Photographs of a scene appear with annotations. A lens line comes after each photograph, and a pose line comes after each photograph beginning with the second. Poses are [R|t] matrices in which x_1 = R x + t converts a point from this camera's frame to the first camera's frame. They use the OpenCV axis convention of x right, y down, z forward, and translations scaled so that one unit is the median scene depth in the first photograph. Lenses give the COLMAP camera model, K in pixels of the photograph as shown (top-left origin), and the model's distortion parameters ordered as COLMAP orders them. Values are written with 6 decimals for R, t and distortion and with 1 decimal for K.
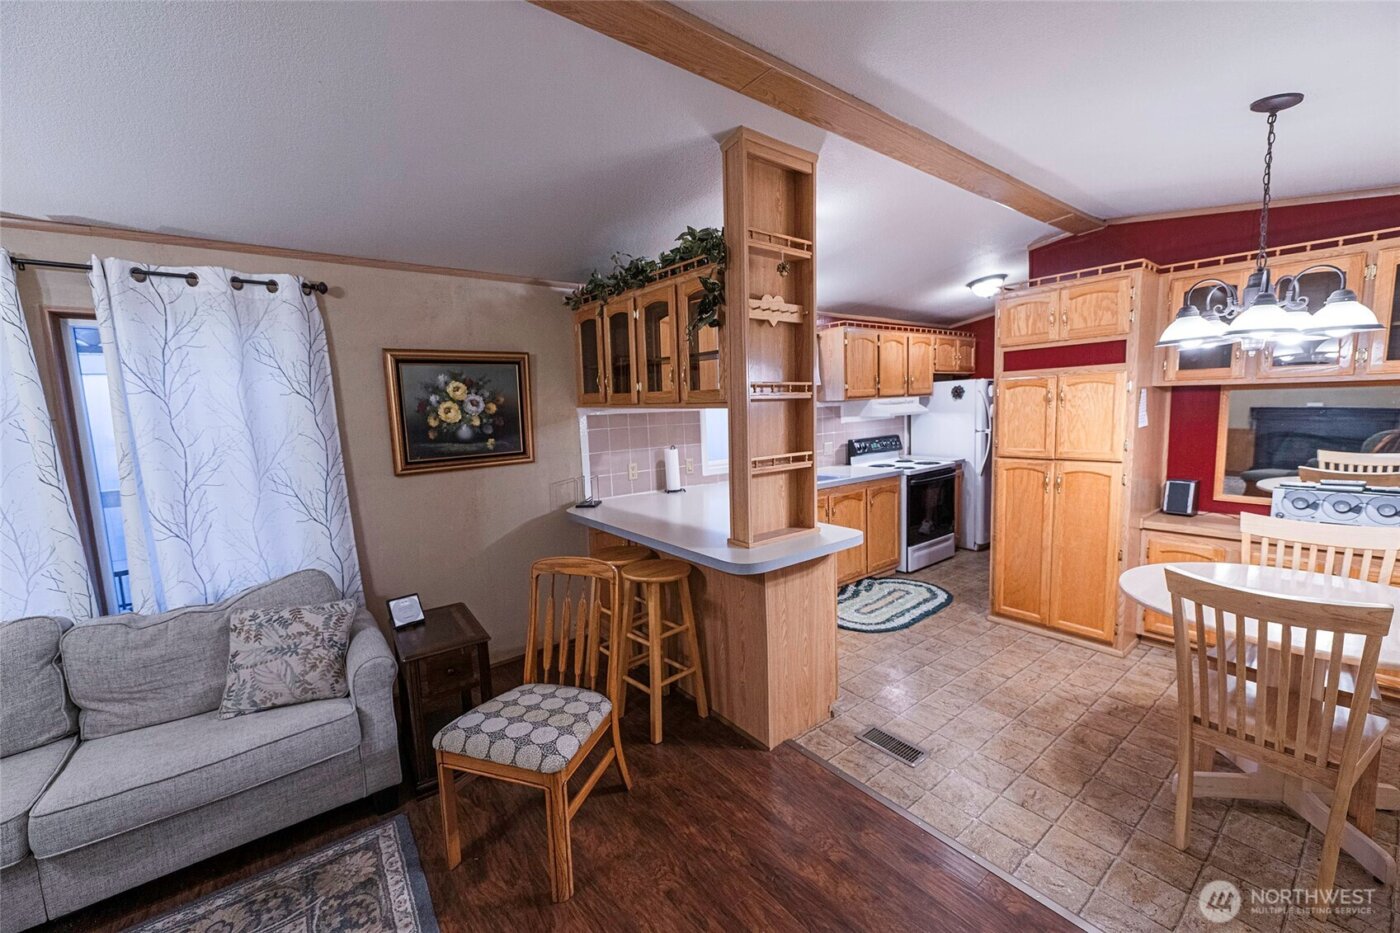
lens RADIAL K [[551.2, 0, 702.5], [0, 551.2, 465.9], [0, 0, 1]] dist [0.003336, -0.001853]
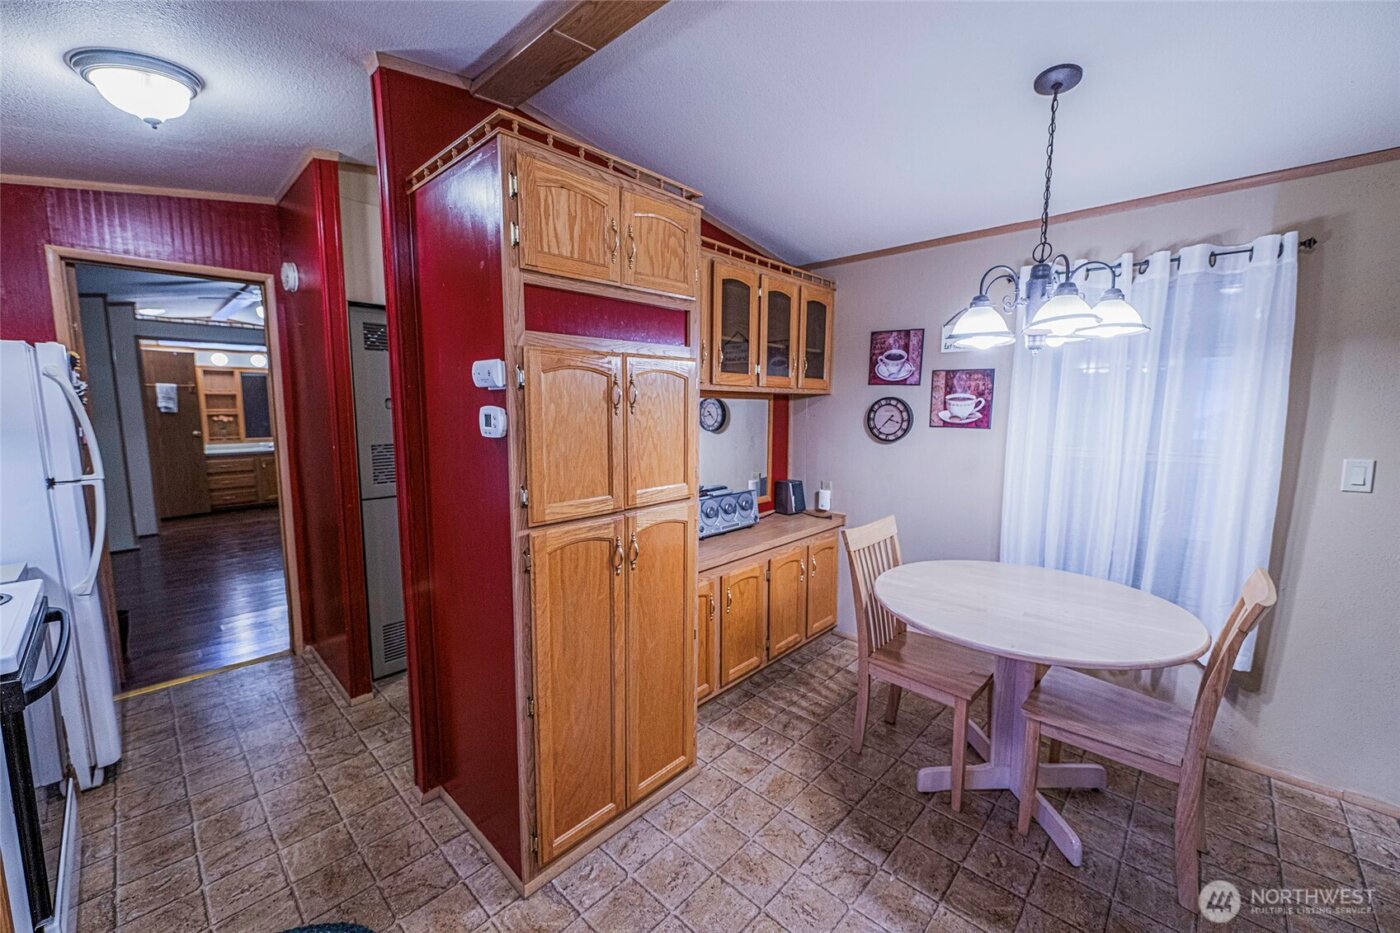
lens RADIAL K [[551.2, 0, 711.1], [0, 551.2, 468.2], [0, 0, 1]] dist [0.003336, -0.001853]
pose [[-0.153063, -0.080042, 0.984969, 0.109276], [0.110876, 0.989030, 0.097602, -0.107661], [-0.981977, 0.124149, -0.142509, 1.107836]]
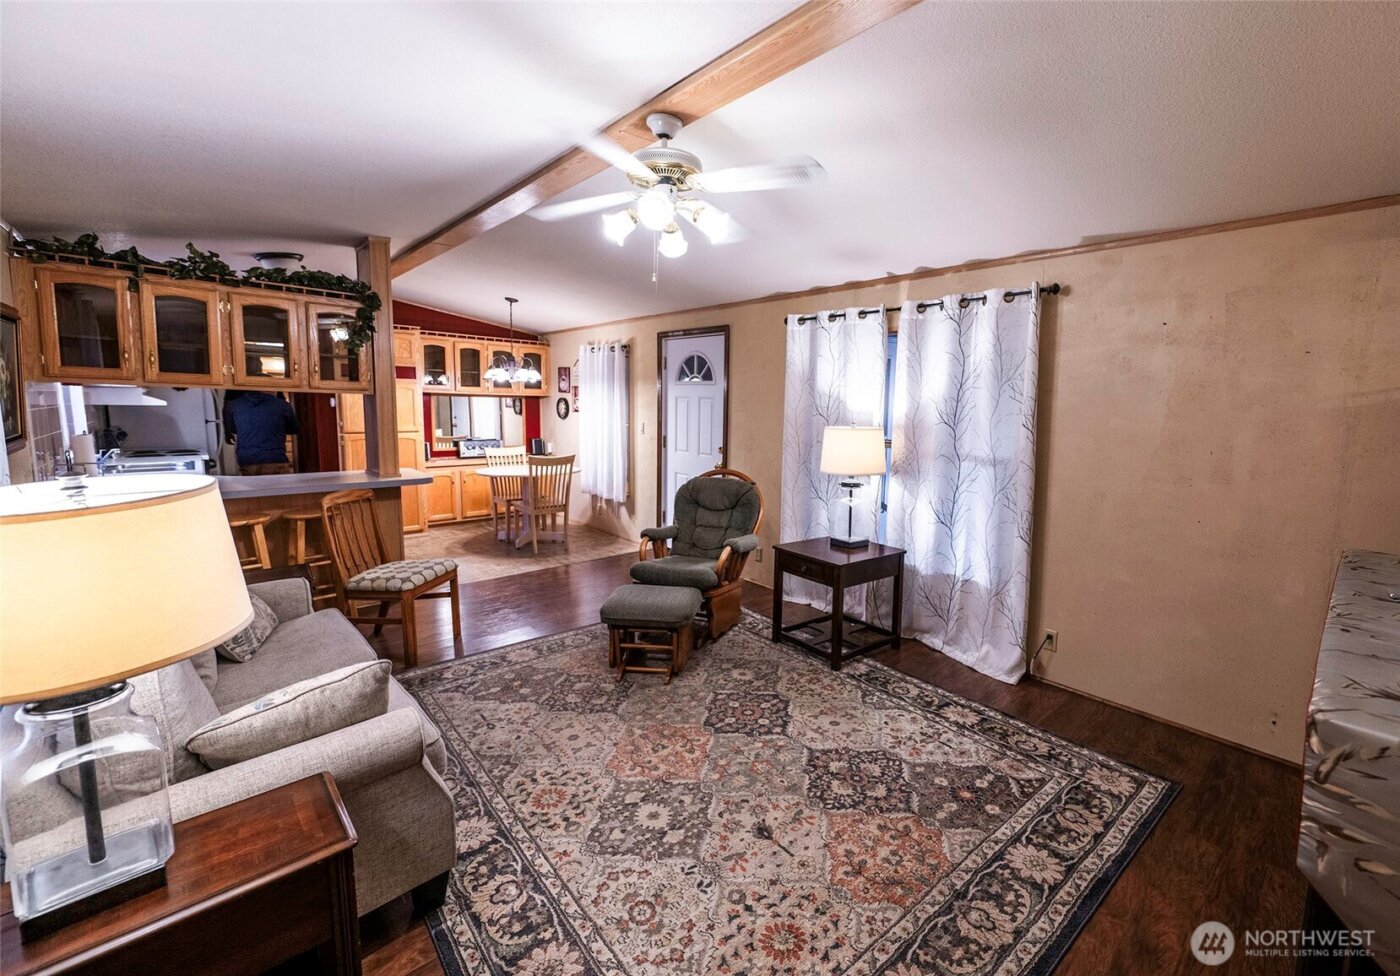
lens RADIAL K [[582.7, 0, 756.2], [0, 582.7, 470.1], [0, 0, 1]] dist [0.001693, -0.000306]
pose [[-0.097023, -0.082123, 0.991888, -1.398008], [0.090894, 0.991694, 0.090998, 0.048891], [-0.991123, 0.098986, -0.088752, 0.046659]]
